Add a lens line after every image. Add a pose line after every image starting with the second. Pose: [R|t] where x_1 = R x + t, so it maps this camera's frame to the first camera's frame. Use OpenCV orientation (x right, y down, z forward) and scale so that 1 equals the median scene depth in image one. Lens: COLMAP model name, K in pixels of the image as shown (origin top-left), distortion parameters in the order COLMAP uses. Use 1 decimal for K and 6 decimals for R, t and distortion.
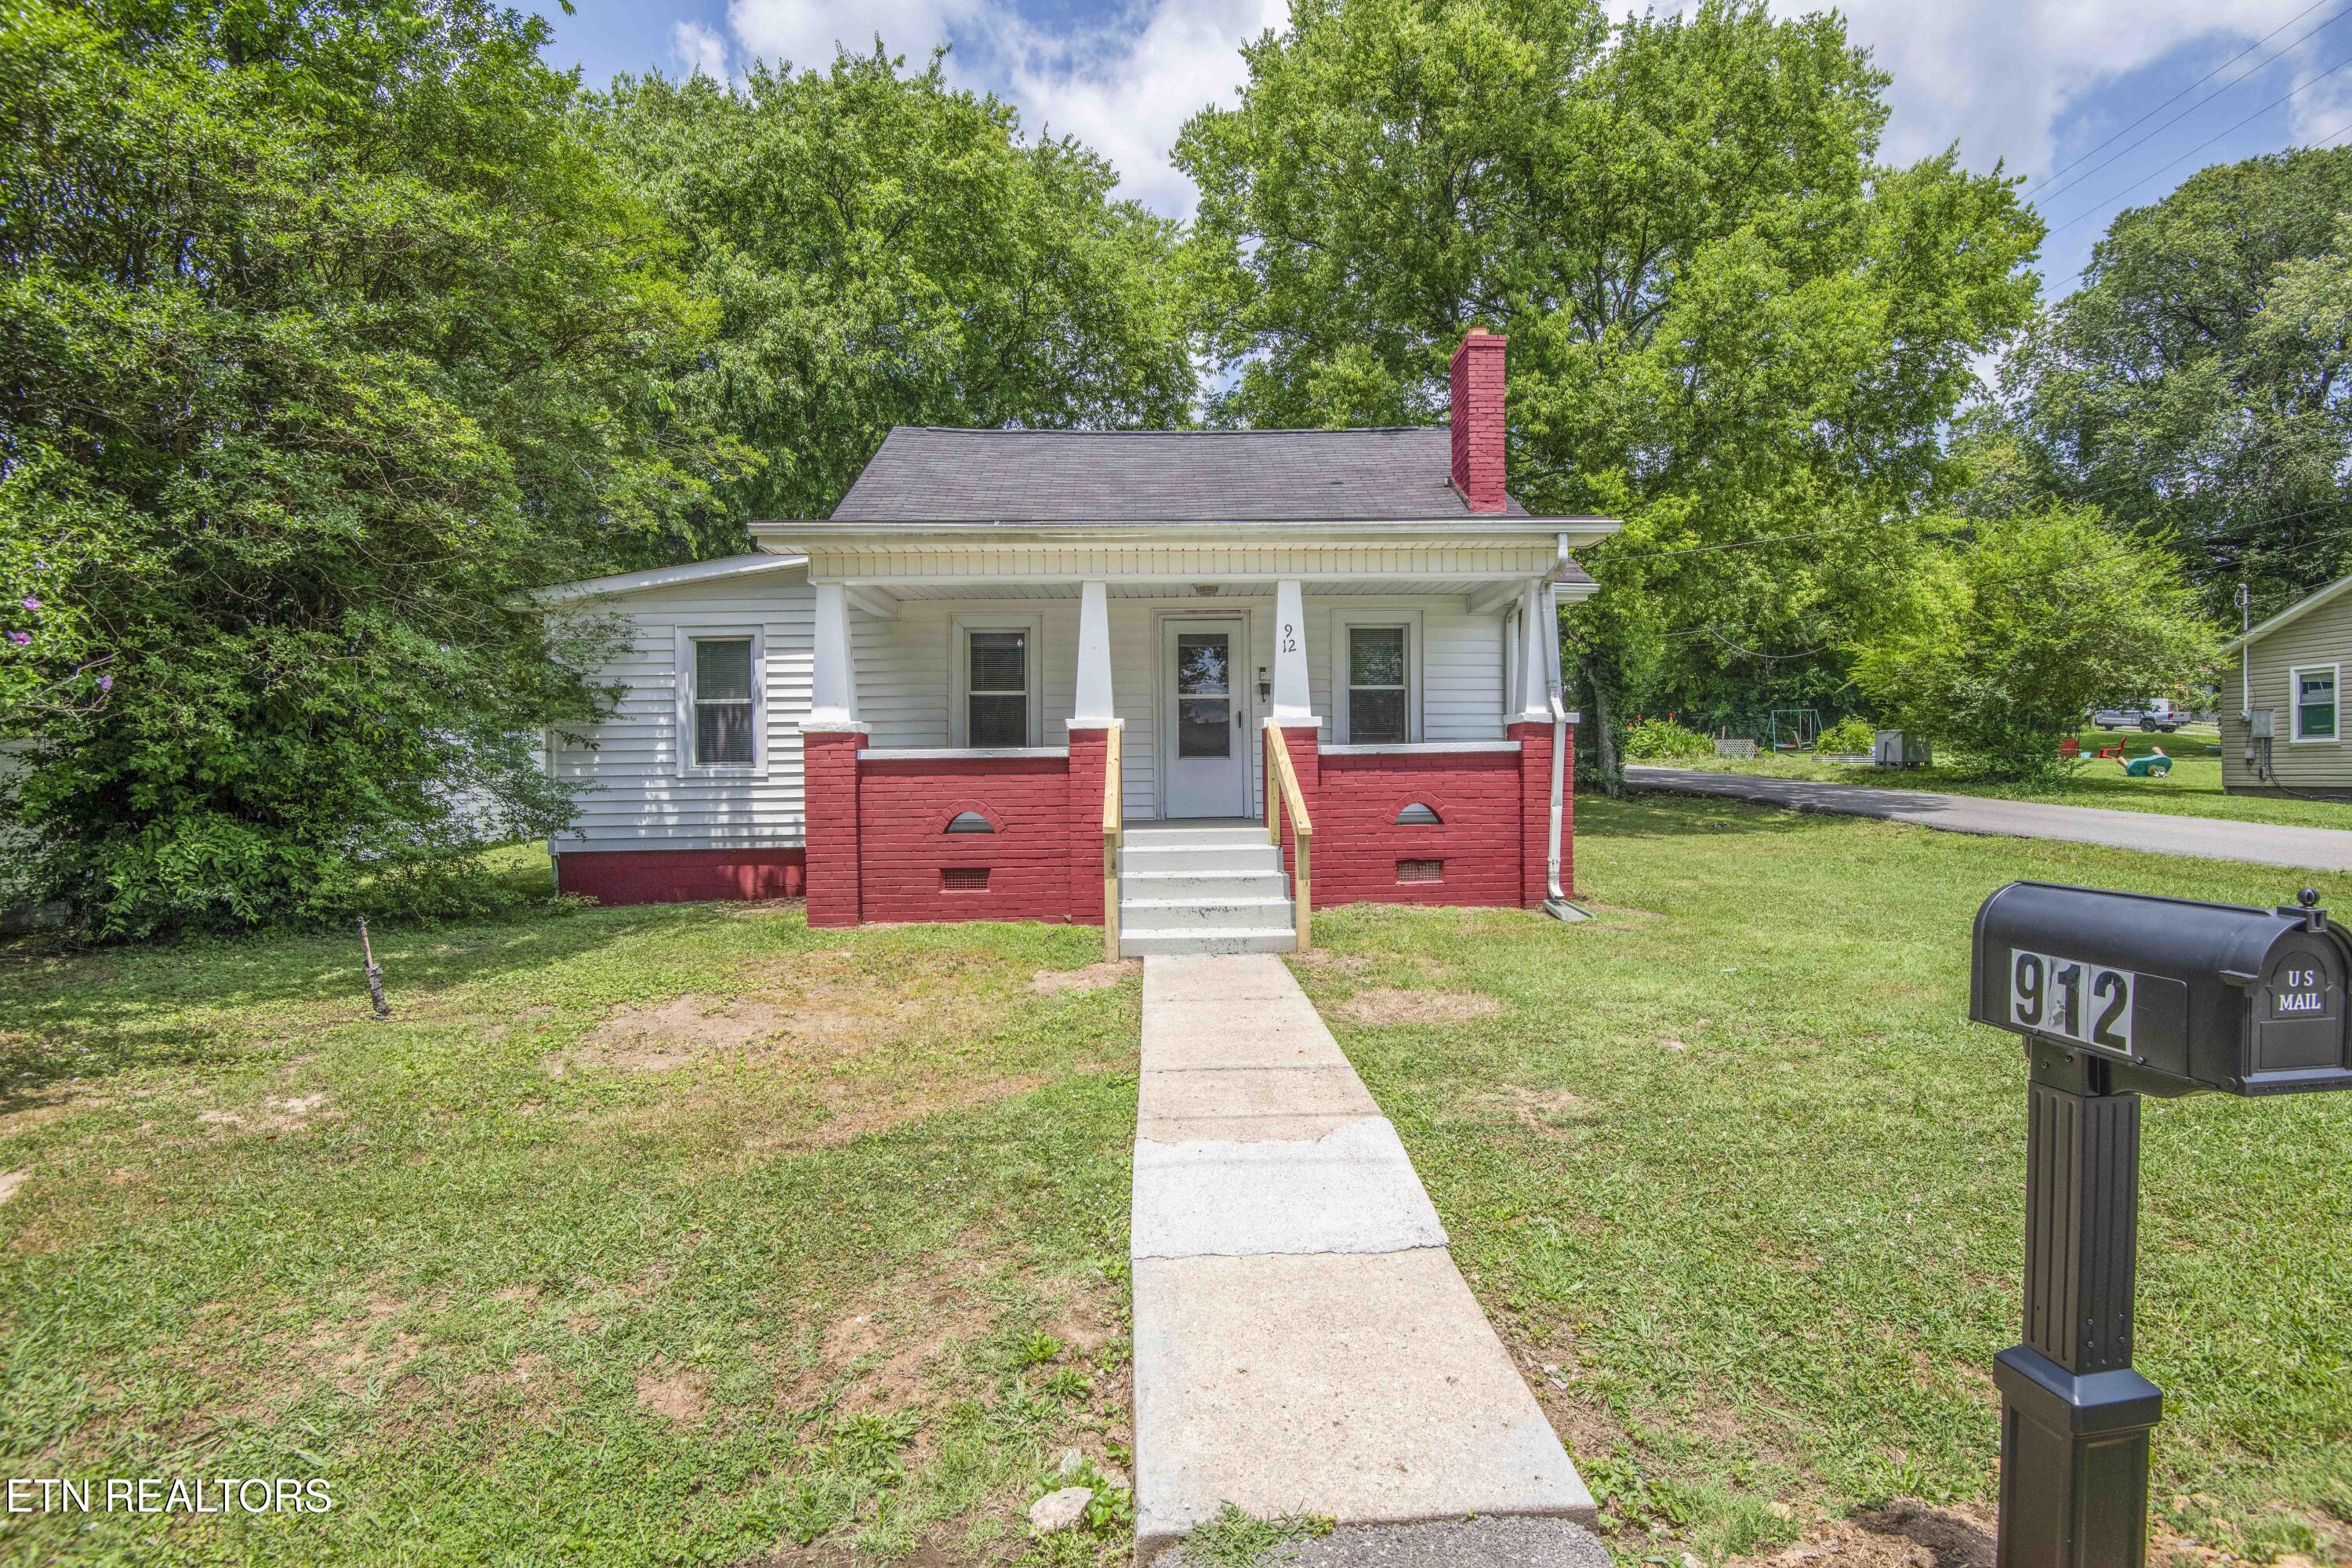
lens RADIAL K [[1091.7, 0, 1182.8], [0, 1091.7, 783.3], [0, 0, 1]] dist [-0.018547, -0.013192]
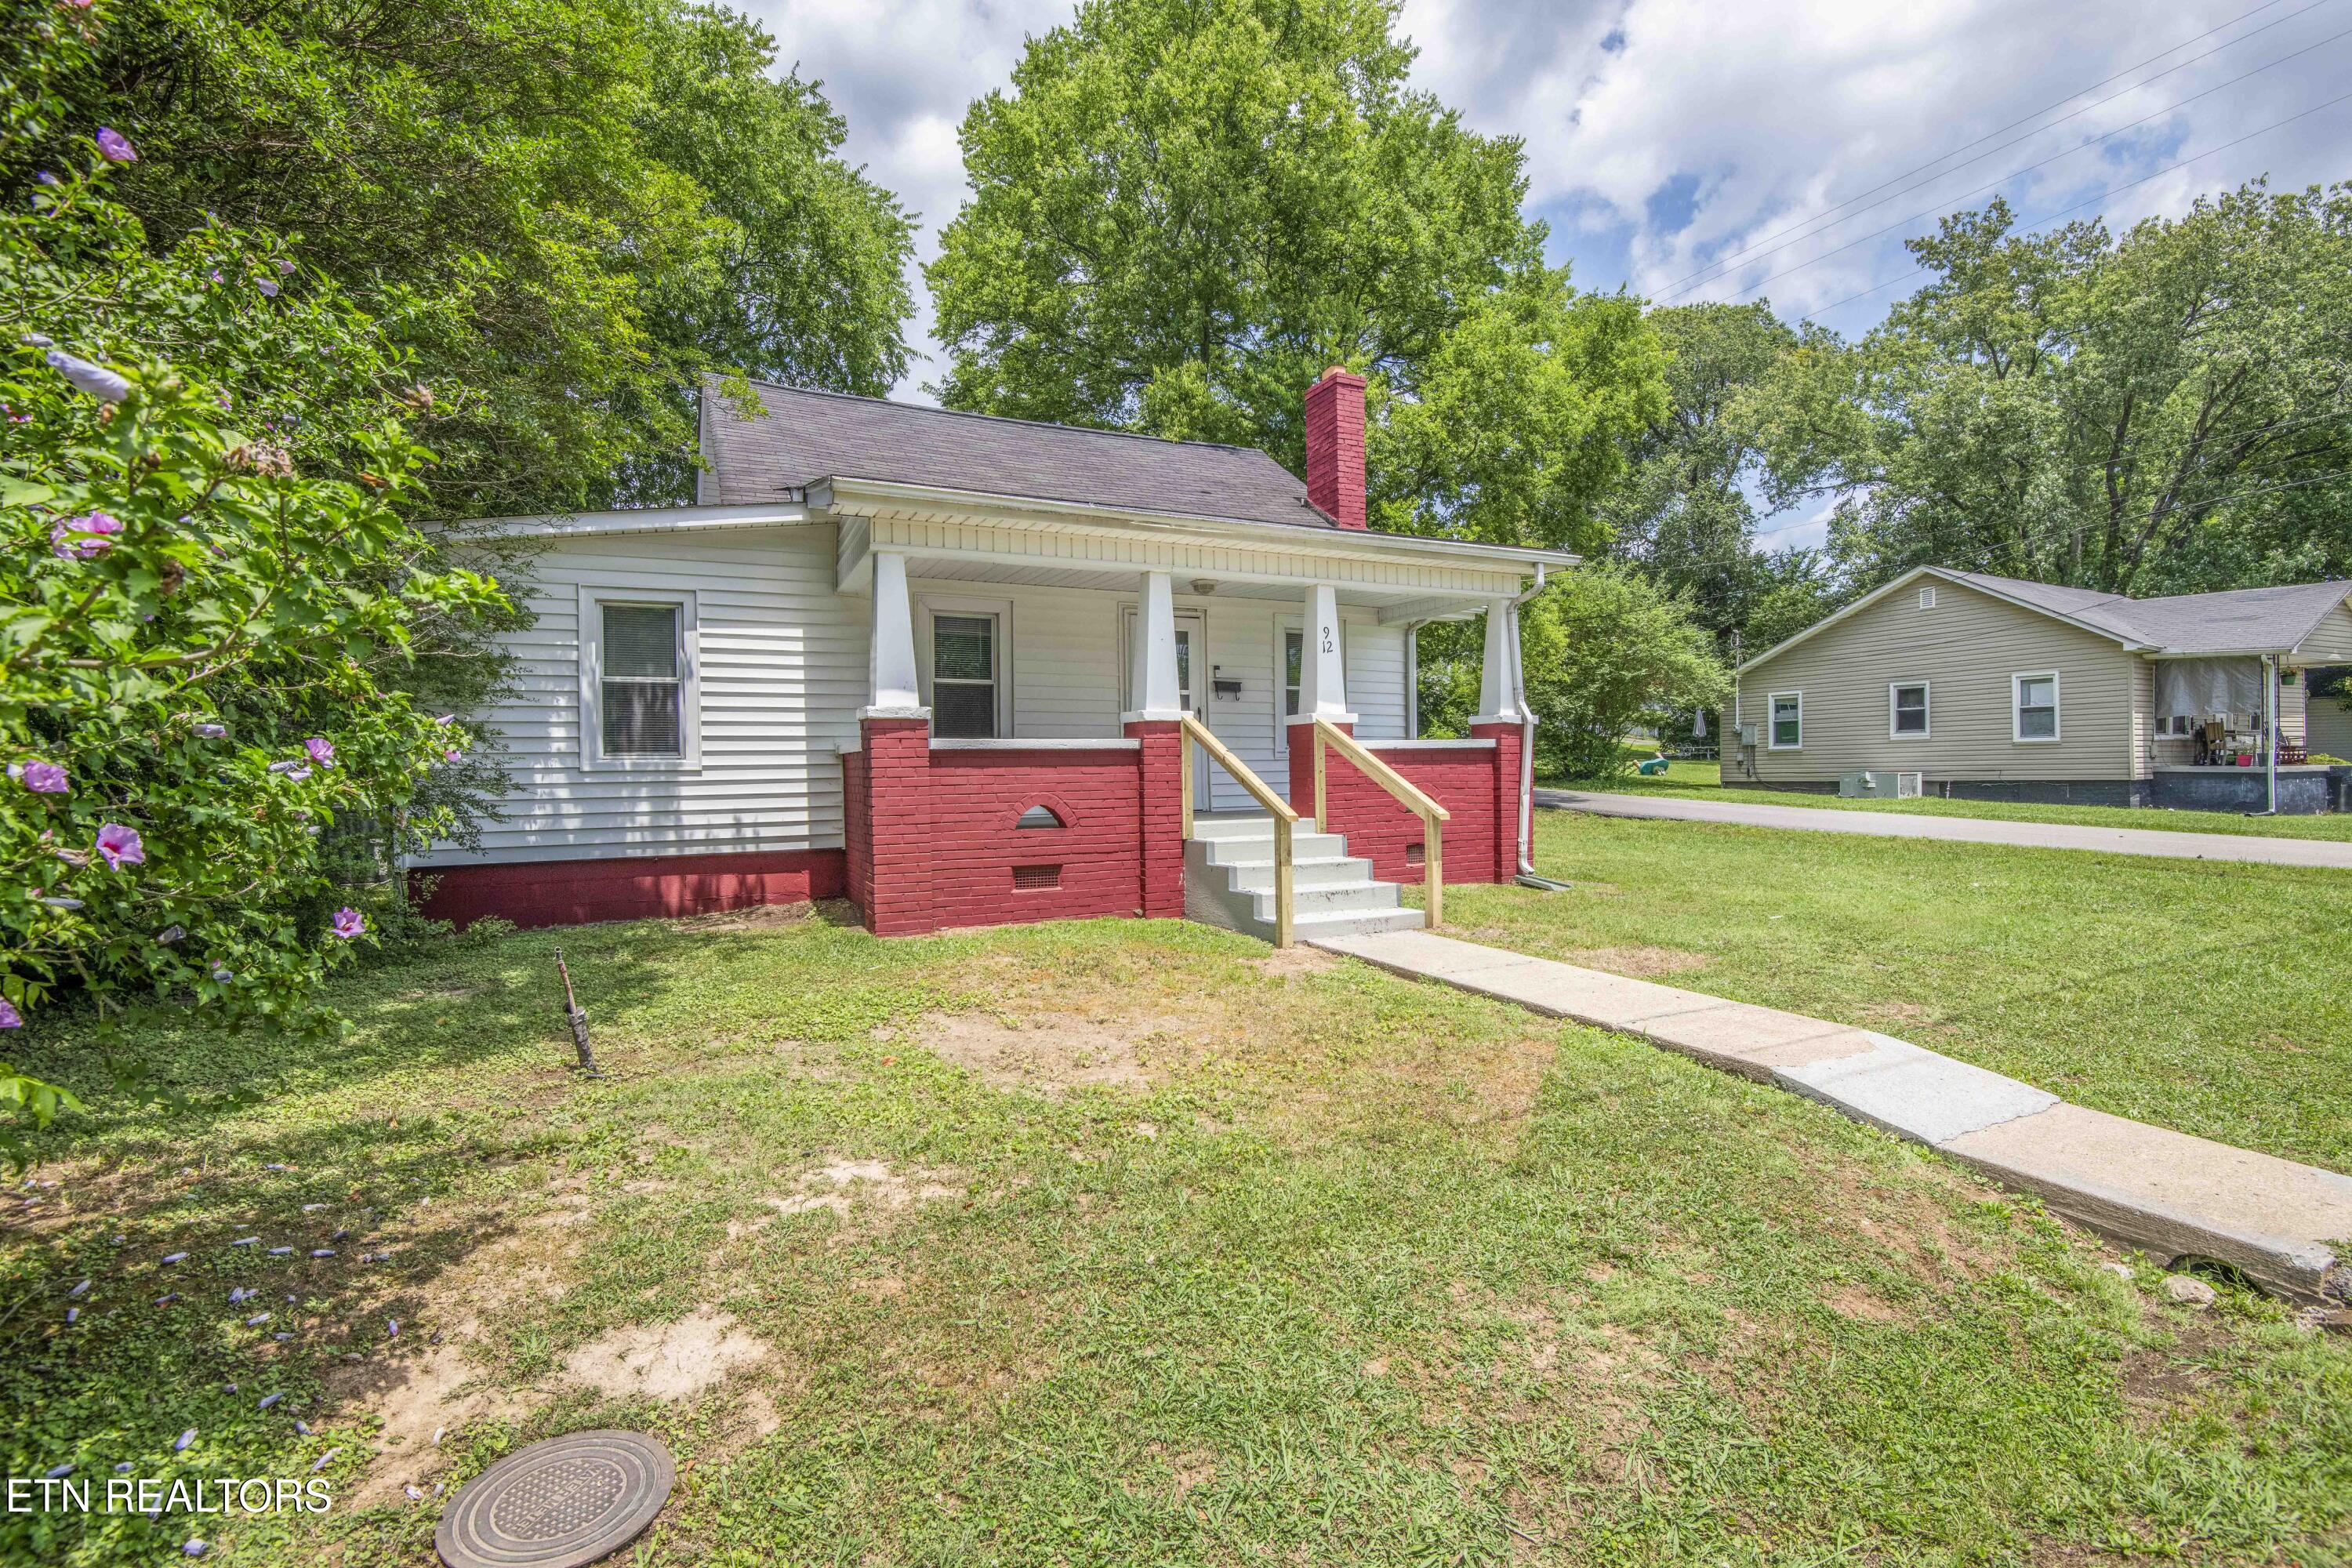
lens RADIAL K [[1091.7, 0, 1182.8], [0, 1091.7, 783.3], [0, 0, 1]] dist [-0.018547, -0.013192]
pose [[0.908842, -0.003571, 0.417126, -0.393341], [0.004392, 0.999990, -0.001009, 0.006788], [-0.417118, 0.002749, 0.908848, 0.072047]]
